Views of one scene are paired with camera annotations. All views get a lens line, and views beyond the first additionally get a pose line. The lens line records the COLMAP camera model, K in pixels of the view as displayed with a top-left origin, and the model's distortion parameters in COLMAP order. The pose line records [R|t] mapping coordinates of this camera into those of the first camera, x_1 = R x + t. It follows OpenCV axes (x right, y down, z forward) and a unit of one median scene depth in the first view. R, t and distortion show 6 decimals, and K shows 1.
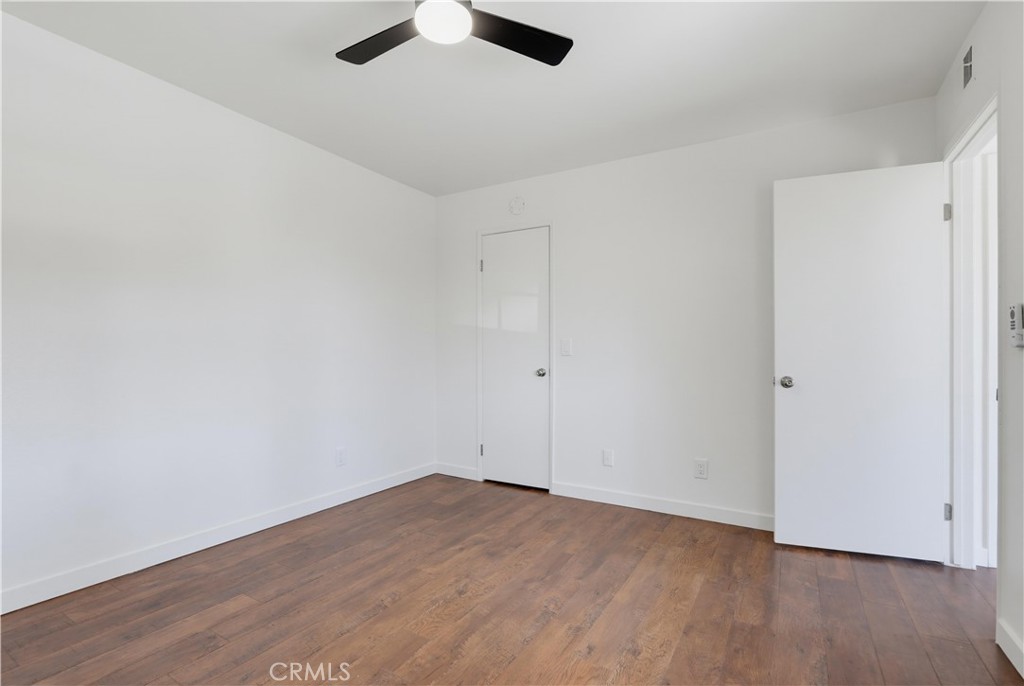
lens RADIAL K [[474.9, 0, 500.9], [0, 474.9, 351.6], [0, 0, 1]] dist [-0.014882, 0.000000]
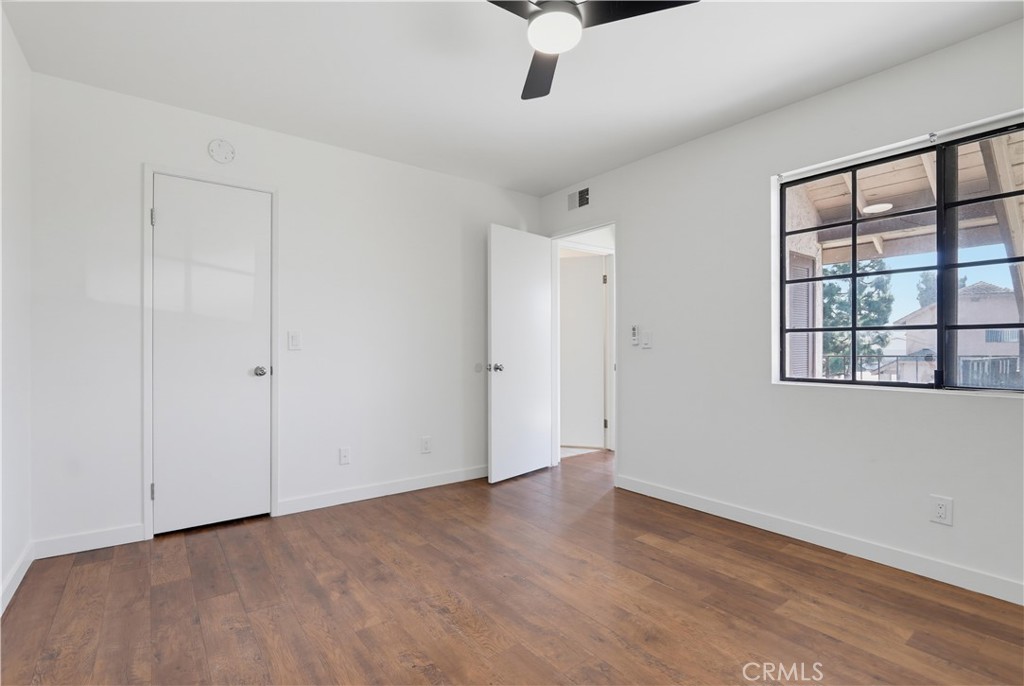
lens RADIAL K [[478.6, 0, 498.2], [0, 478.6, 344.7], [0, 0, 1]] dist [-0.014588, -0.000127]
pose [[0.376719, 0.003241, 0.926322, -0.715283], [-0.003504, 0.999992, -0.002074, -0.000546], [-0.926321, -0.002464, 0.376728, 0.448421]]
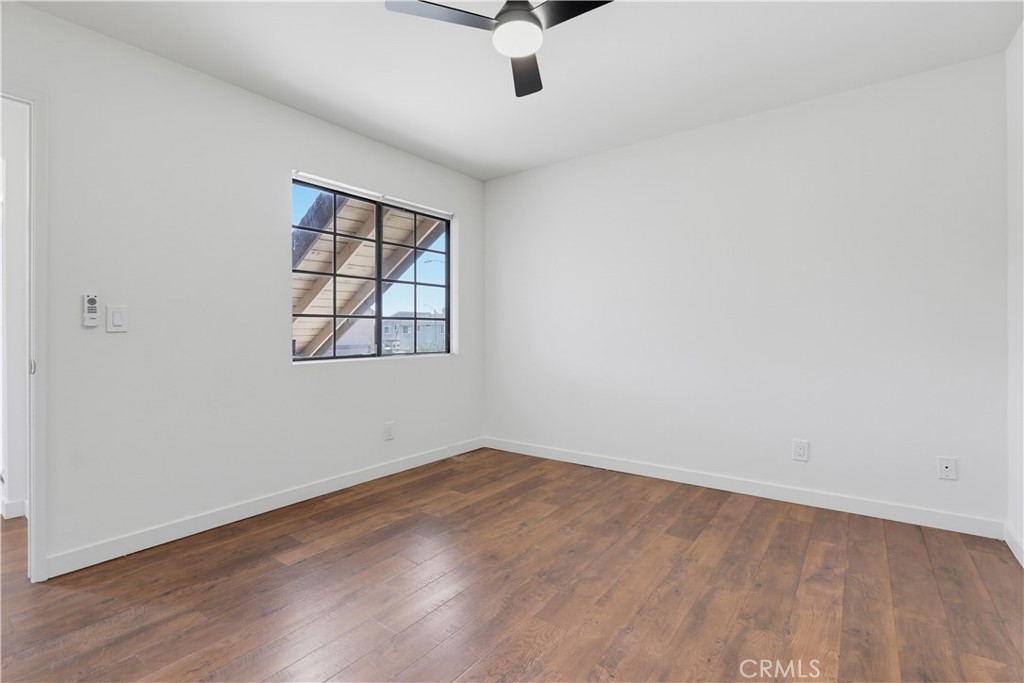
lens RADIAL K [[473.8, 0, 506.0], [0, 473.8, 332.8], [0, 0, 1]] dist [-0.011978, 0.000366]
pose [[-0.995414, 0.001105, 0.095653, -0.124336], [0.001023, 0.999999, -0.000912, 0.007478], [-0.095654, -0.000810, -0.995414, 1.331684]]
